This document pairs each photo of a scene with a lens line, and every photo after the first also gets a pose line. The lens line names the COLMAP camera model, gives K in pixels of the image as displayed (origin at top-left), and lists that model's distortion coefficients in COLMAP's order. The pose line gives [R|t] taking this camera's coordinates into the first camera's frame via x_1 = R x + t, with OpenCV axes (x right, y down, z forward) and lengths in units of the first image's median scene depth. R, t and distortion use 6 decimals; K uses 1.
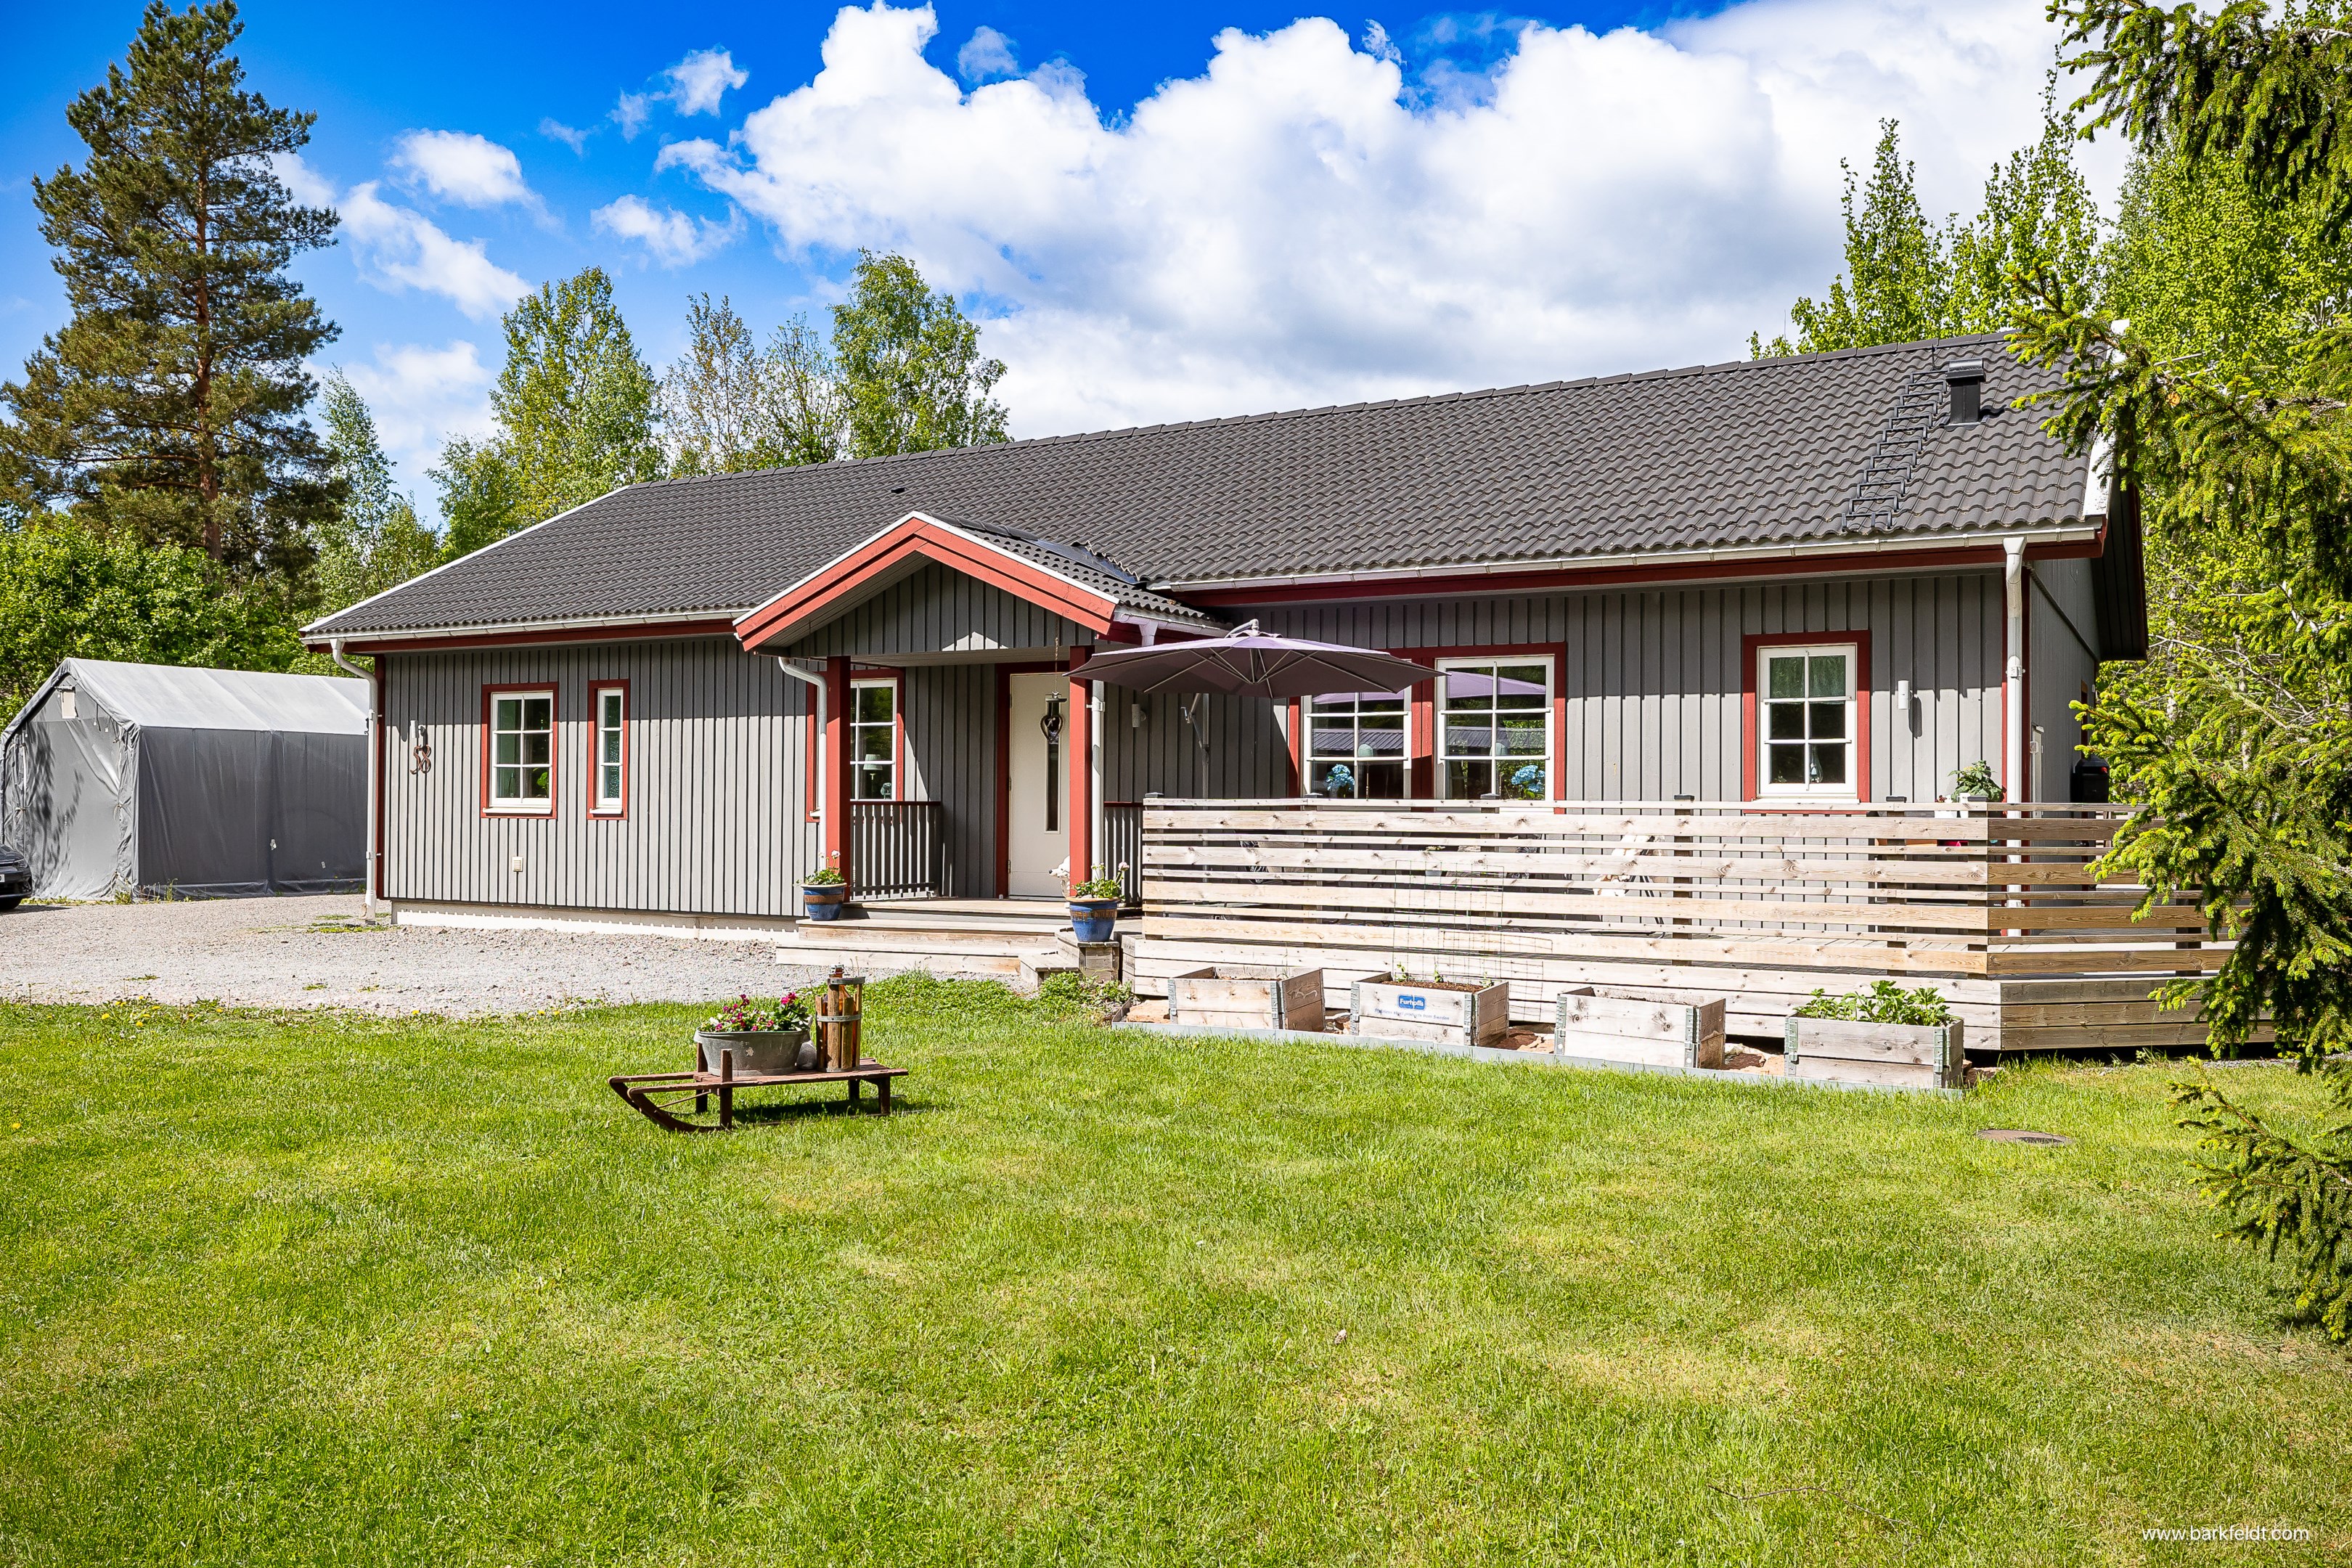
lens RADIAL K [[1842.5, 0, 1176.0], [0, 1842.5, 784.0], [0, 0, 1]] dist [0.008810, 0.002551]
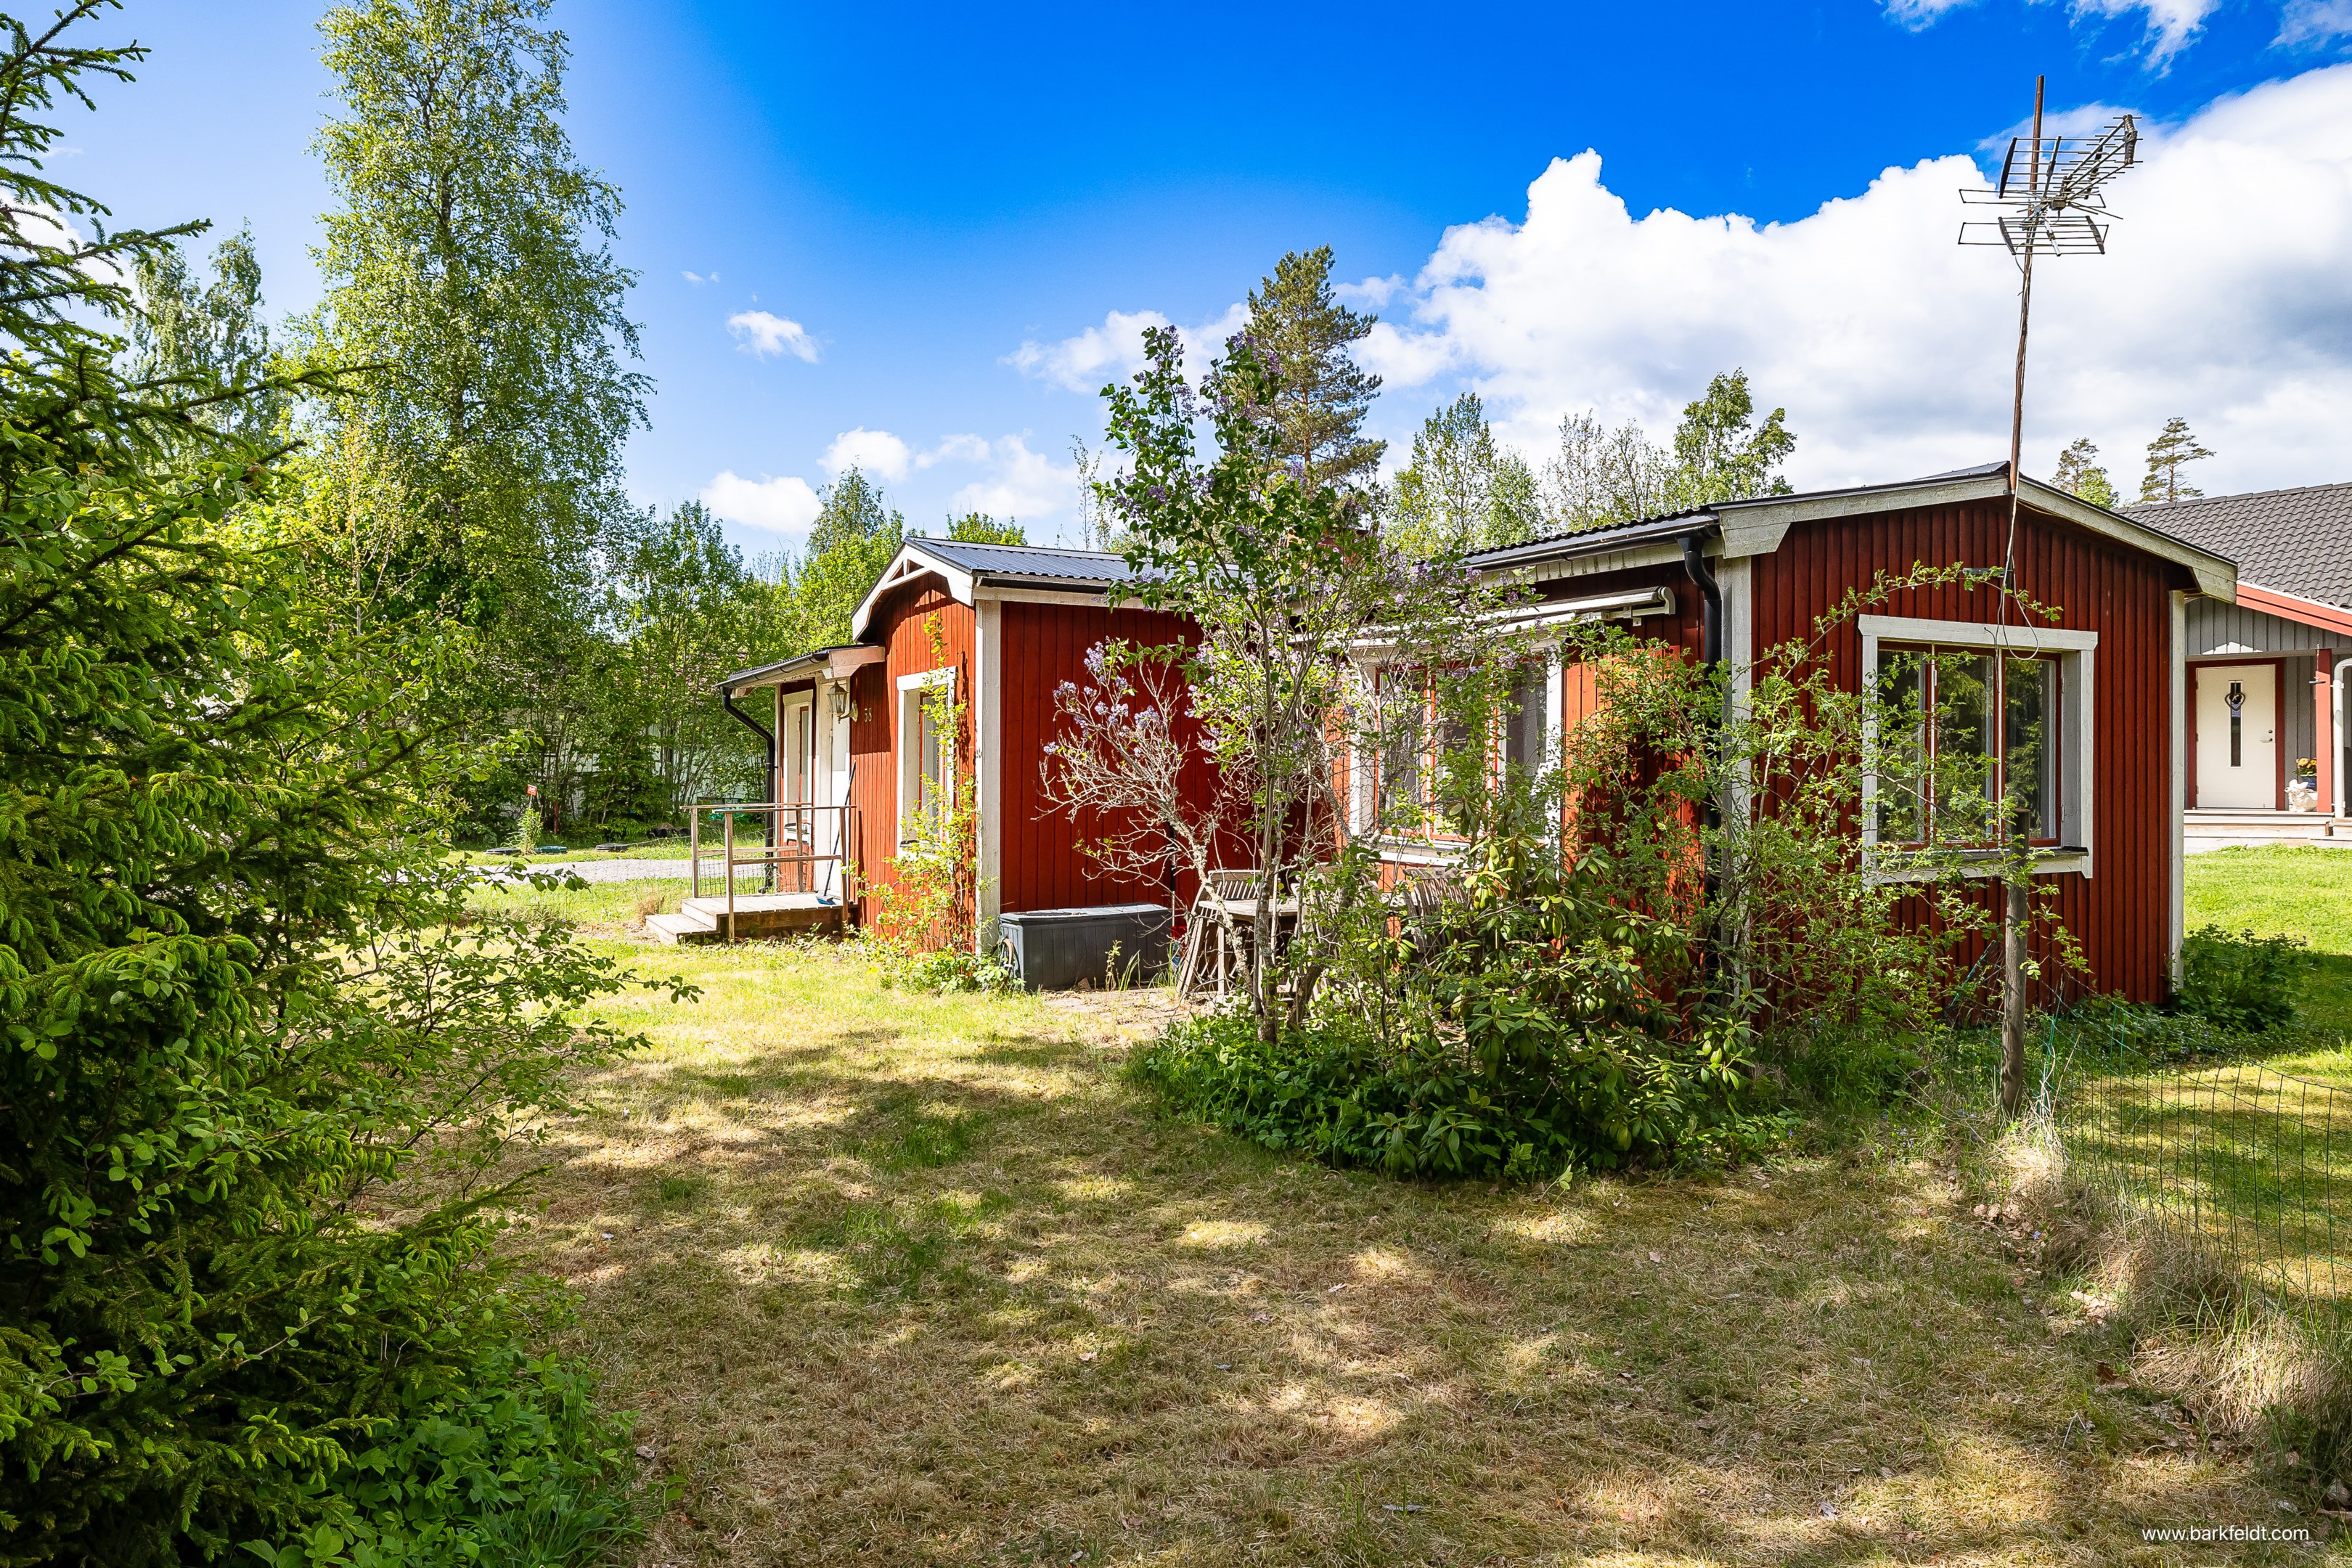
lens RADIAL K [[1479.9, 0, 1186.9], [0, 1479.9, 770.7], [0, 0, 1]] dist [0.015917, -0.032403]
pose [[0.955846, -0.002691, -0.293854, -0.620742], [0.004258, 0.999980, 0.004693, 0.021557], [0.293836, -0.005737, 0.955839, -0.531748]]
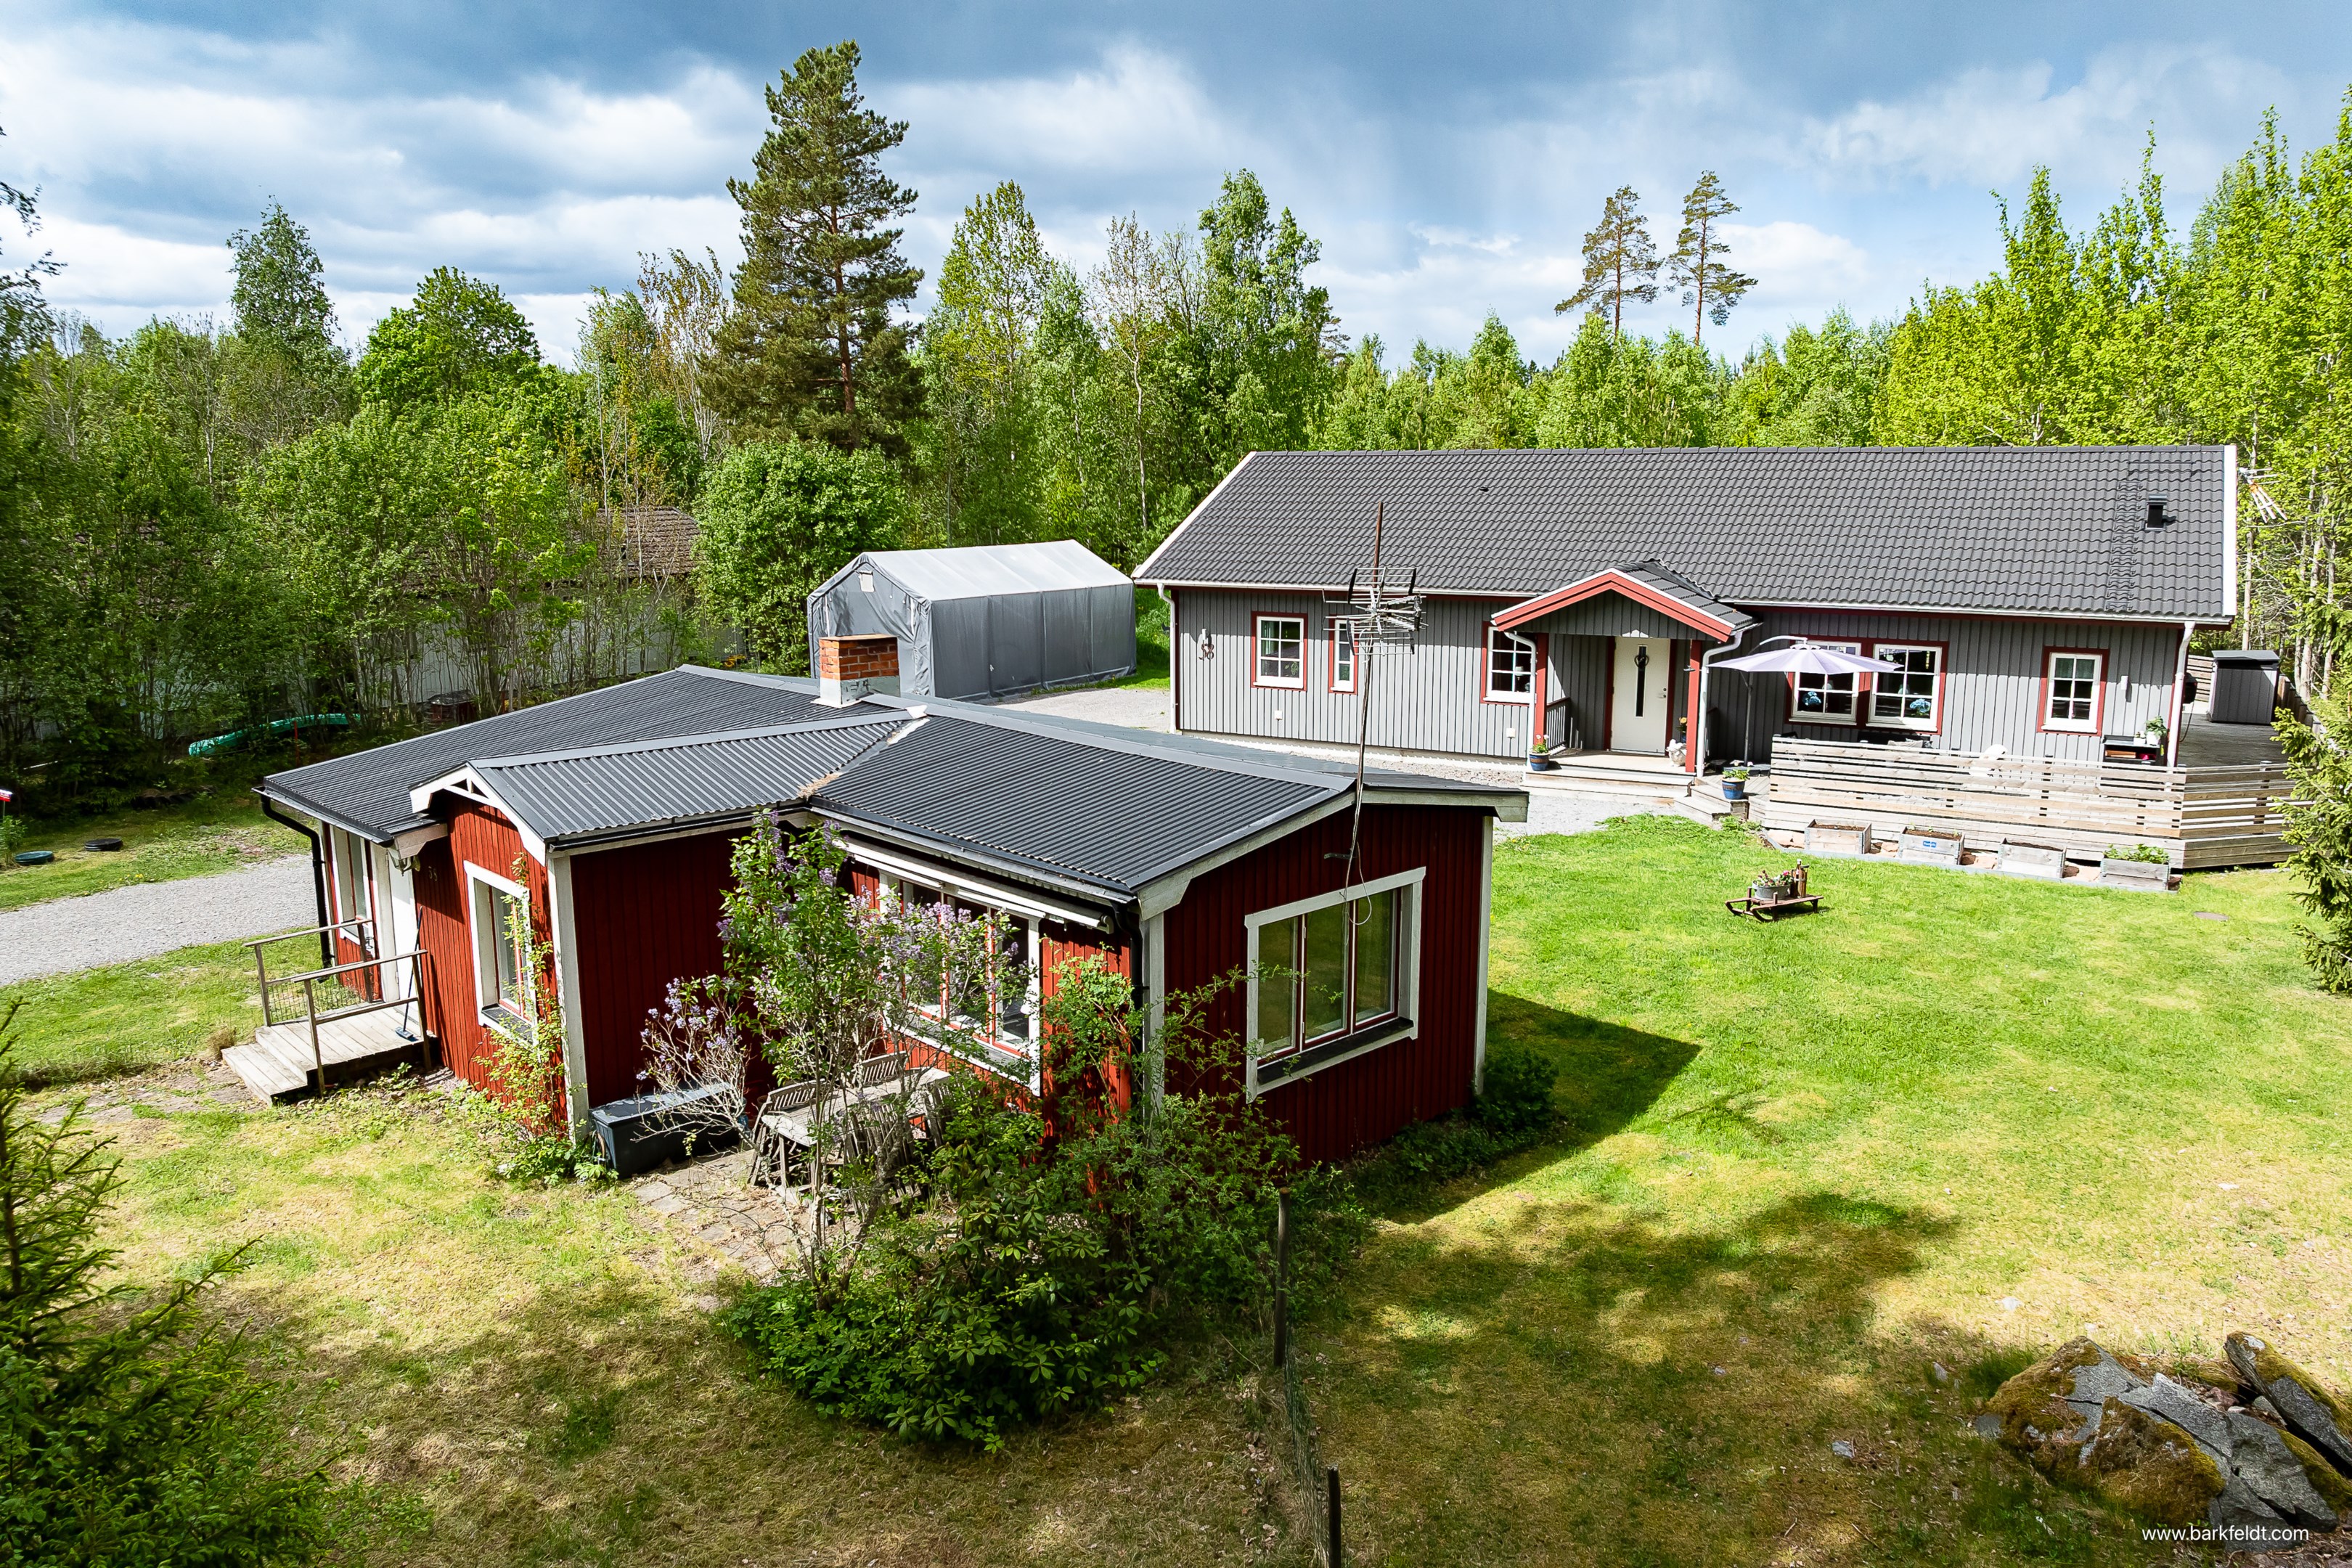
lens RADIAL K [[1635.8, 0, 1176.0], [0, 1635.8, 784.0], [0, 0, 1]] dist [-0.044375, -0.002149]
pose [[0.999660, -0.002456, -0.025965, -0.558046], [0.007358, 0.981674, 0.190426, -0.256344], [0.025021, -0.190553, 0.981358, -0.739563]]
